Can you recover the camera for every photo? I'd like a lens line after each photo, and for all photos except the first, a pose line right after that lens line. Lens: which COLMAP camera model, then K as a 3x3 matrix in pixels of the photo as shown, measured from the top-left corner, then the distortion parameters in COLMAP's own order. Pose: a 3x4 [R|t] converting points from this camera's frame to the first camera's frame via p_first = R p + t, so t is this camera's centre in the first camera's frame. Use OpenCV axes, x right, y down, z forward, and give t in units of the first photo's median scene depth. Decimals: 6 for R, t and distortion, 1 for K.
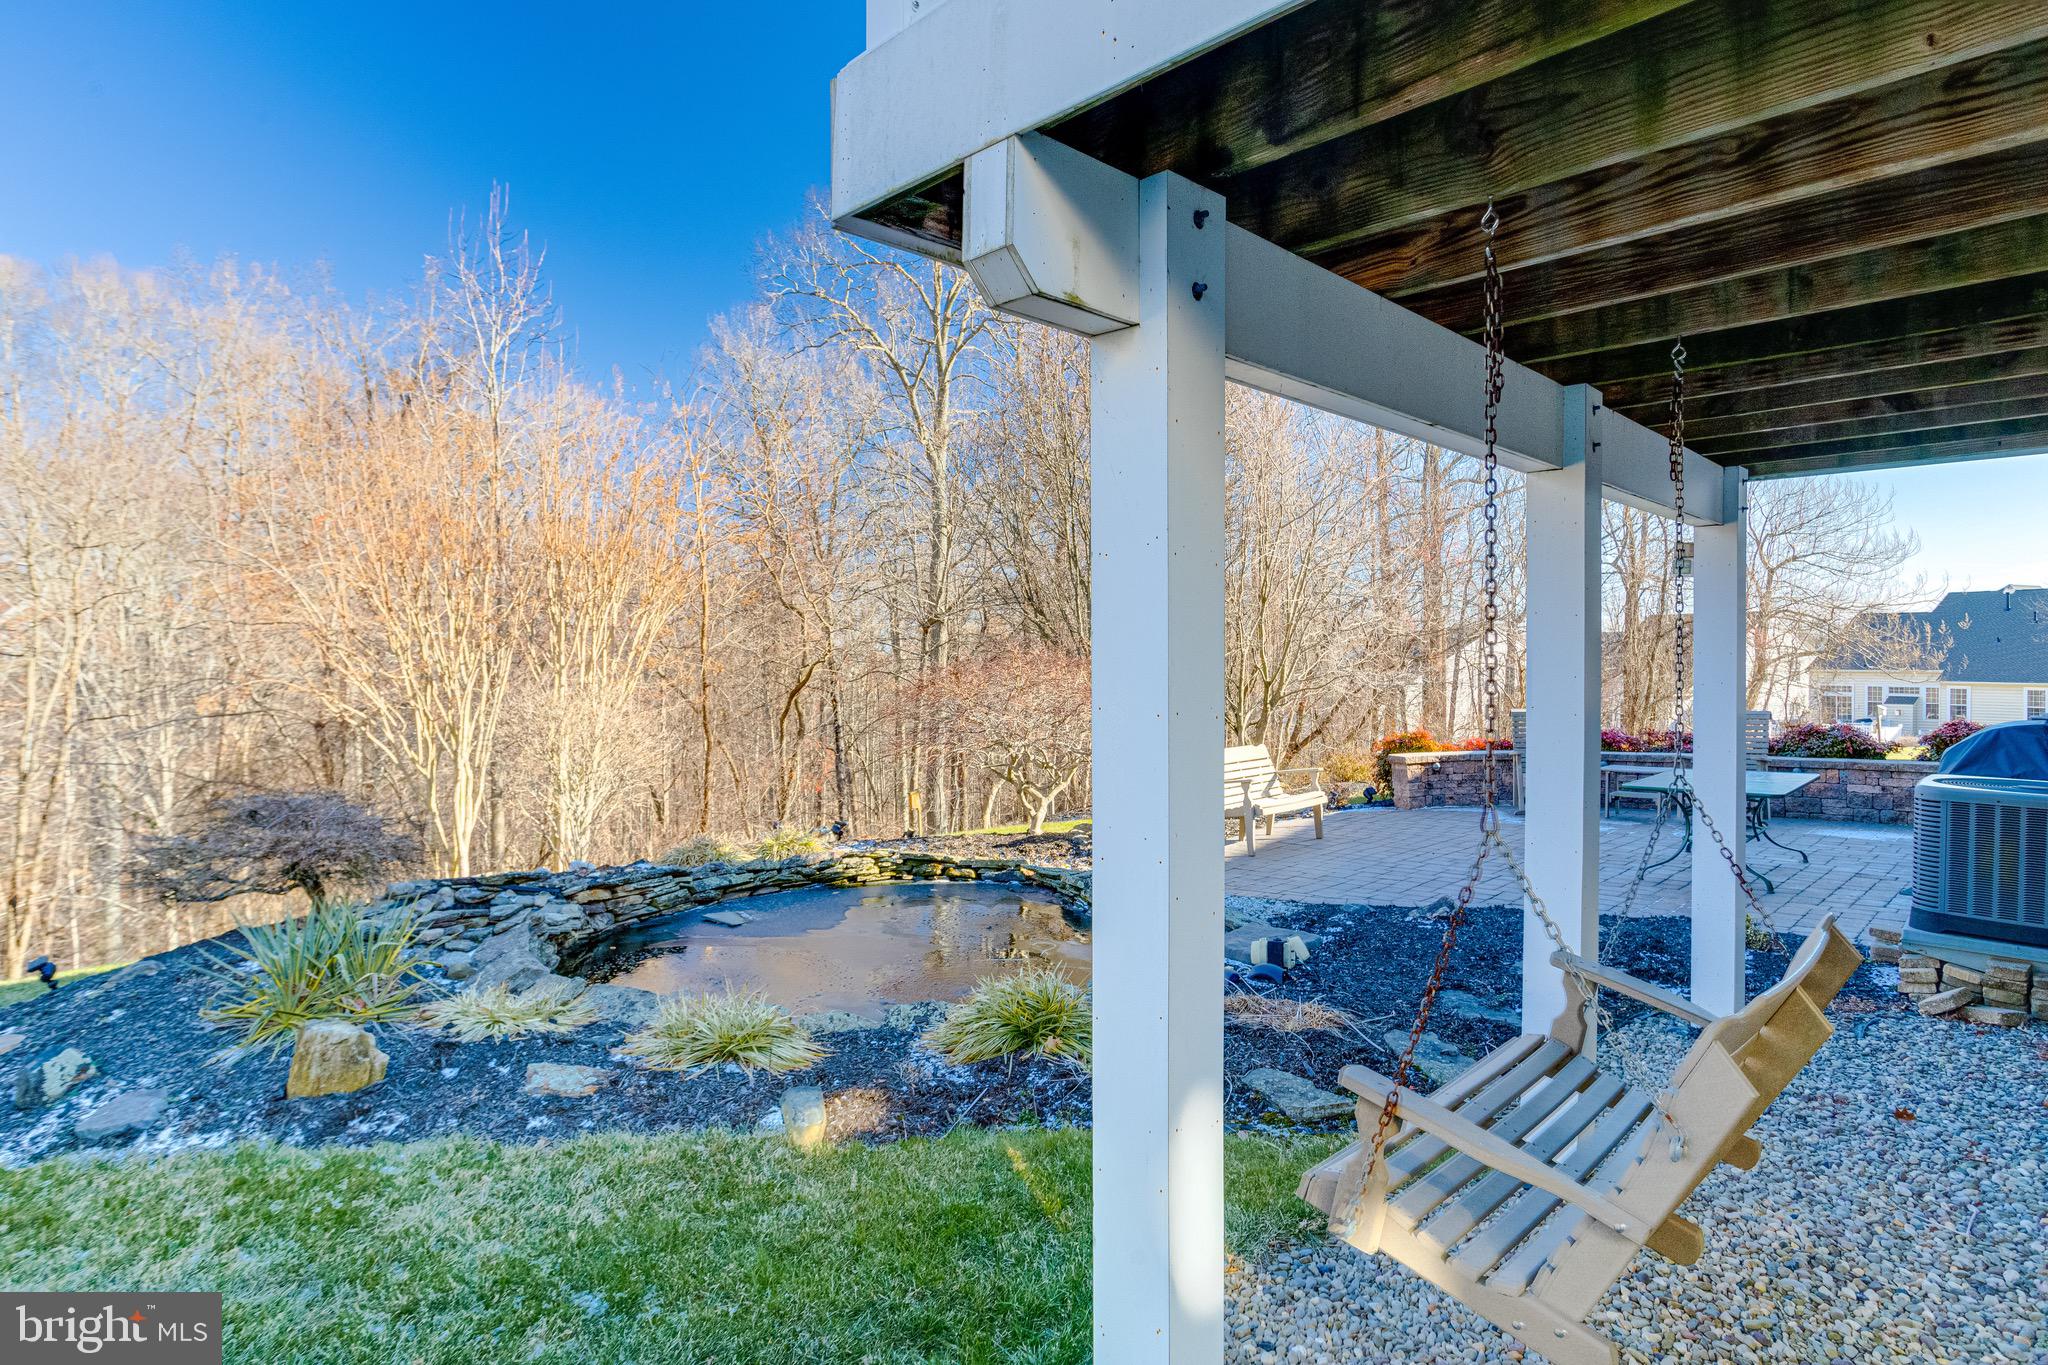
lens RADIAL K [[1138.0, 0, 1024.0], [0, 1138.0, 682.5], [0, 0, 1]] dist [0.002713, 0.001650]
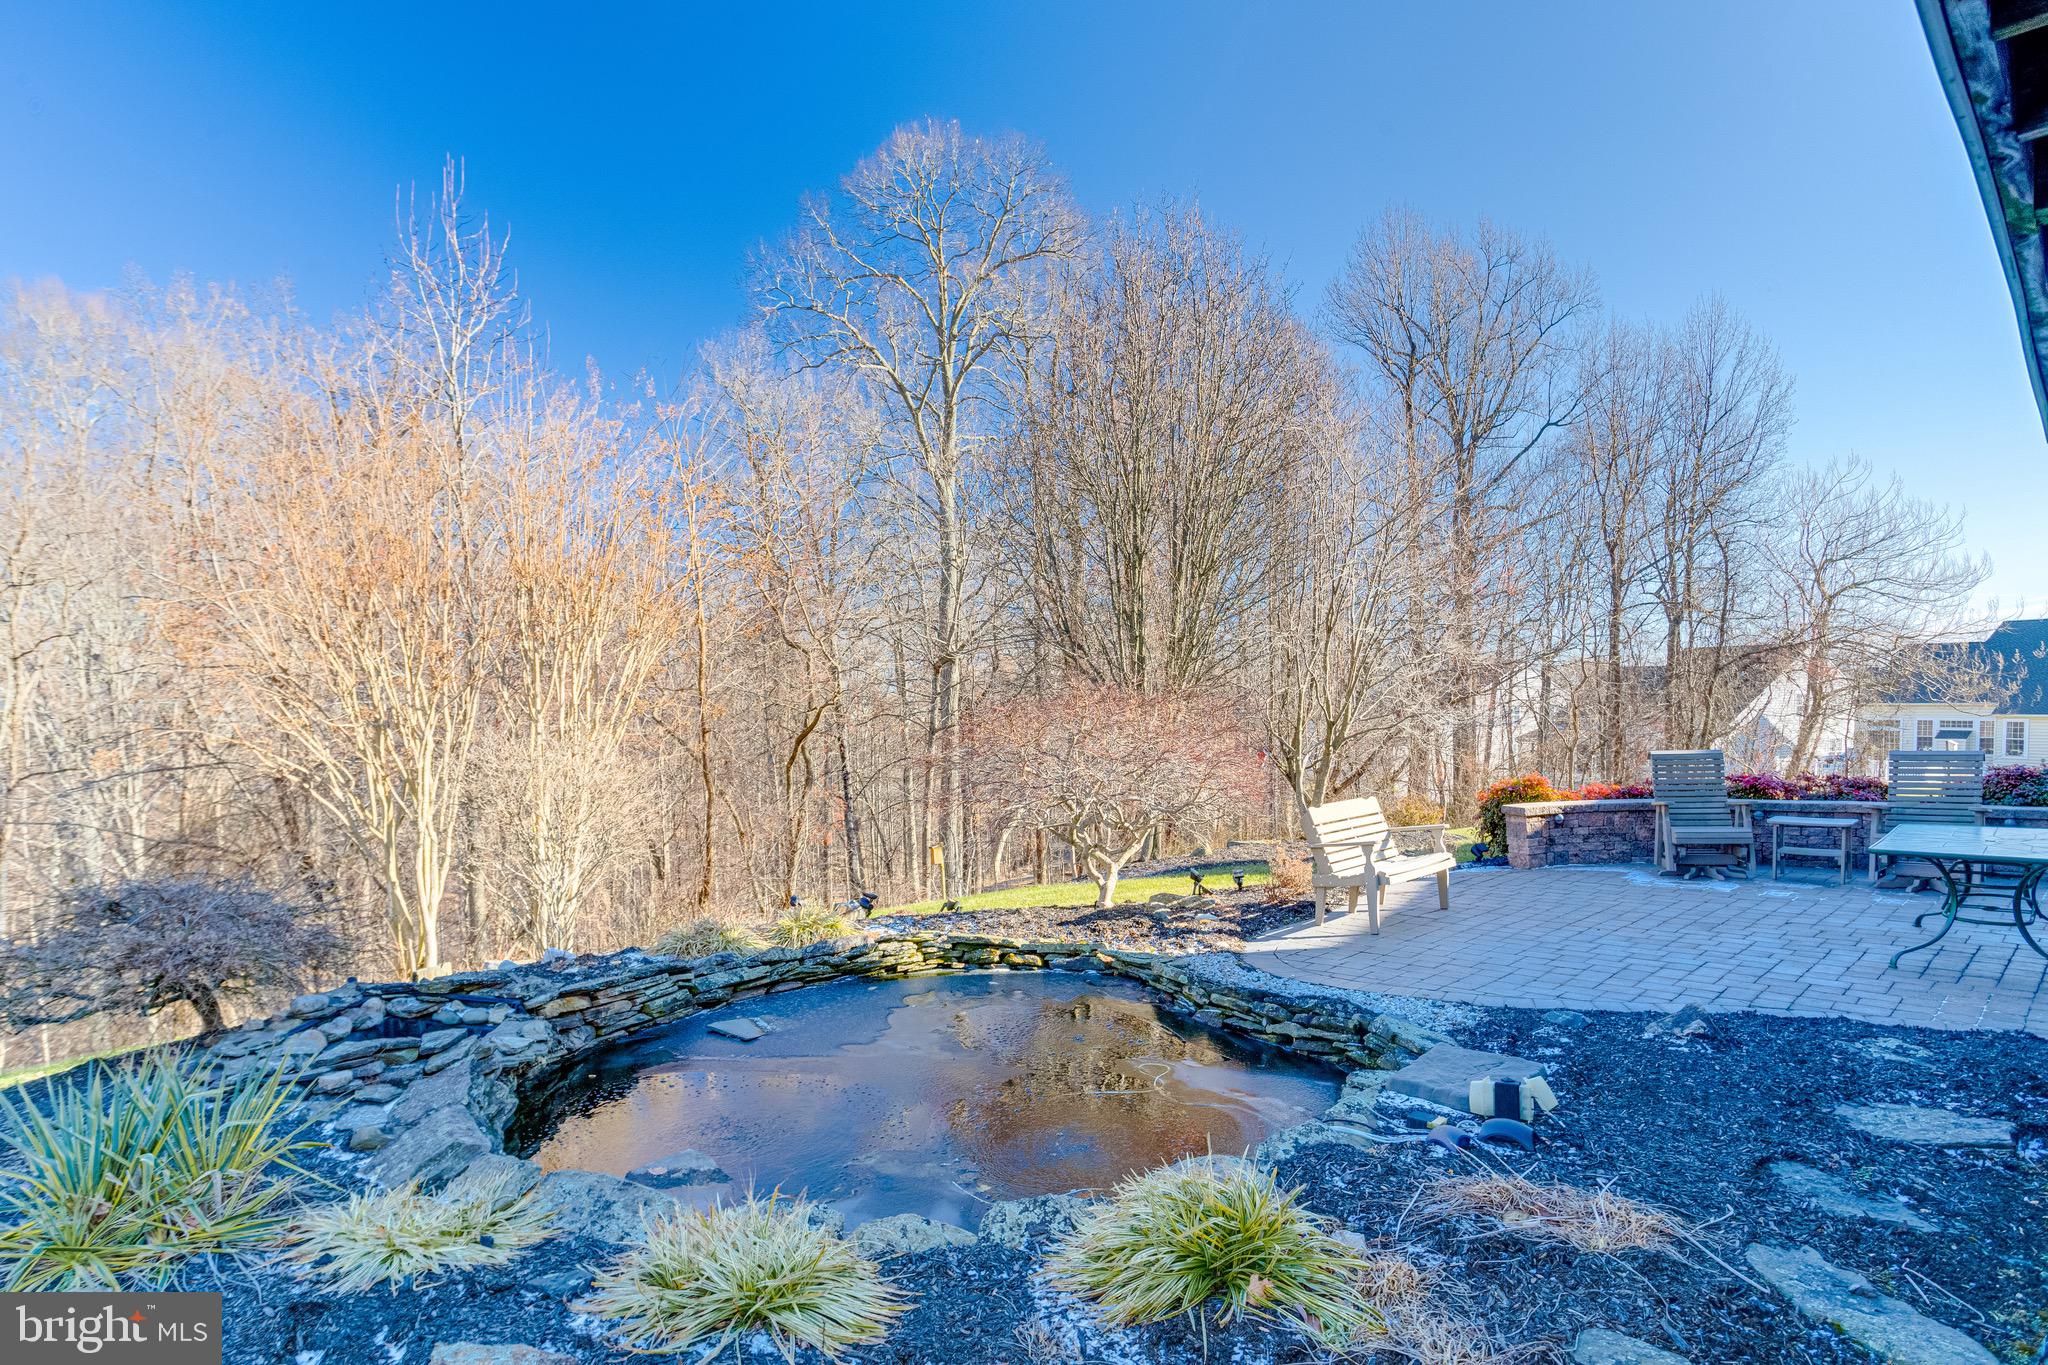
lens RADIAL K [[1121.4, 0, 1015.8], [0, 1121.4, 791.1], [0, 0, 1]] dist [-0.007851, 0.023548]
pose [[0.999956, -0.008785, -0.003232, -0.050495], [0.008961, 0.998215, 0.059055, -0.000473], [0.002707, -0.059081, 0.998249, 0.182059]]
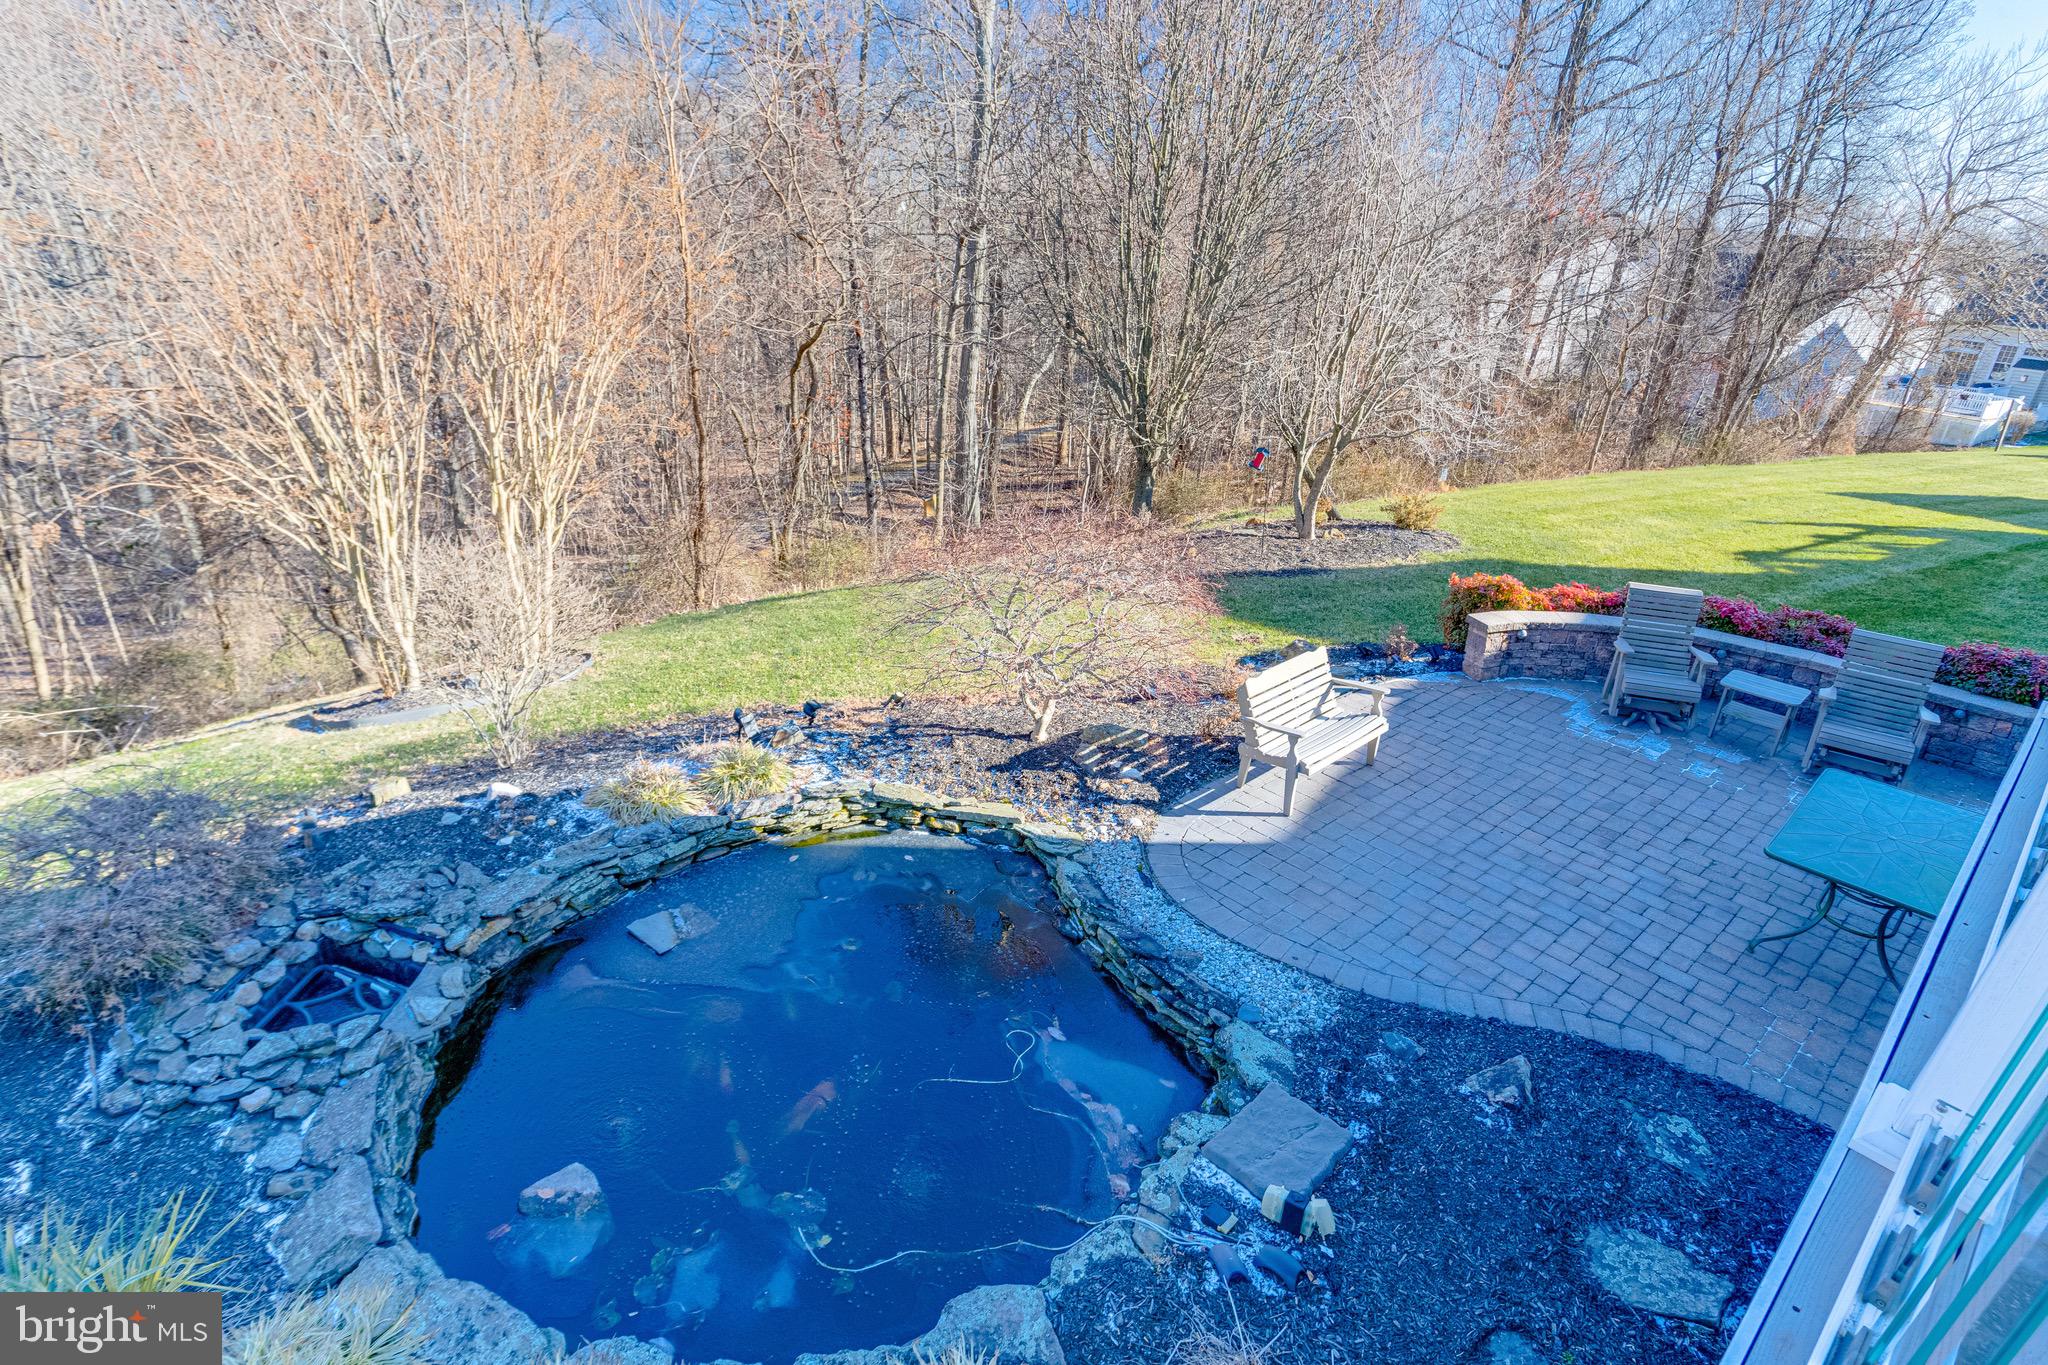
lens RADIAL K [[1080.1, 0, 1024.0], [0, 1080.1, 682.5], [0, 0, 1]] dist [-0.011859, 0.012353]
pose [[0.997349, 0.069938, -0.020102, 0.012324], [-0.055307, 0.908045, 0.415204, -0.237490], [0.047292, -0.412992, 0.909506, 0.272417]]
